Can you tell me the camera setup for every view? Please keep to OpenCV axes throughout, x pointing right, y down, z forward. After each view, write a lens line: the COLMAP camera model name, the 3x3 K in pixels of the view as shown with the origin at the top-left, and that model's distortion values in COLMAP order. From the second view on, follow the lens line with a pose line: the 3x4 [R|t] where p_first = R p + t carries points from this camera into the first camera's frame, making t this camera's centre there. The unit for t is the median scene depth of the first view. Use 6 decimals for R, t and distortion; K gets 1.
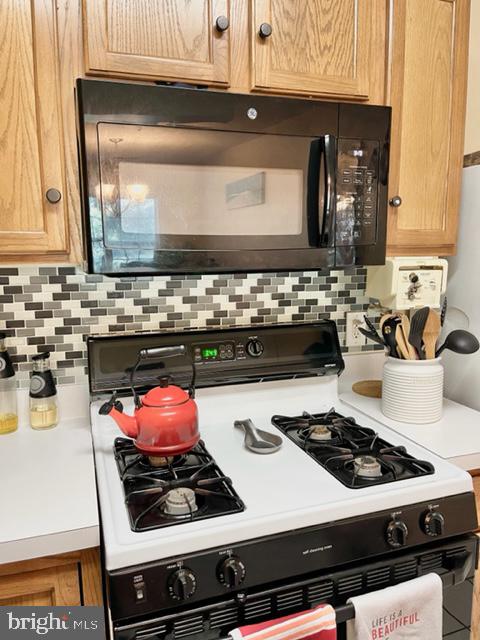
lens RADIAL K [[486.9, 0, 240.0], [0, 486.9, 320.0], [0, 0, 1]] dist [0.087998, -0.128935]
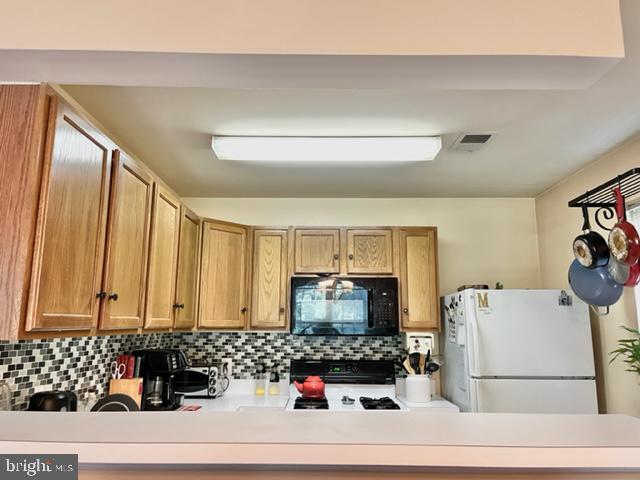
lens RADIAL K [[486.9, 0, 320.0], [0, 486.9, 240.0], [0, 0, 1]] dist [0.087998, -0.128935]
pose [[0.946918, -0.038791, -0.319125, 0.701531], [-0.064593, 0.949491, -0.307075, 0.221080], [0.314918, 0.311388, 0.896585, -1.519365]]
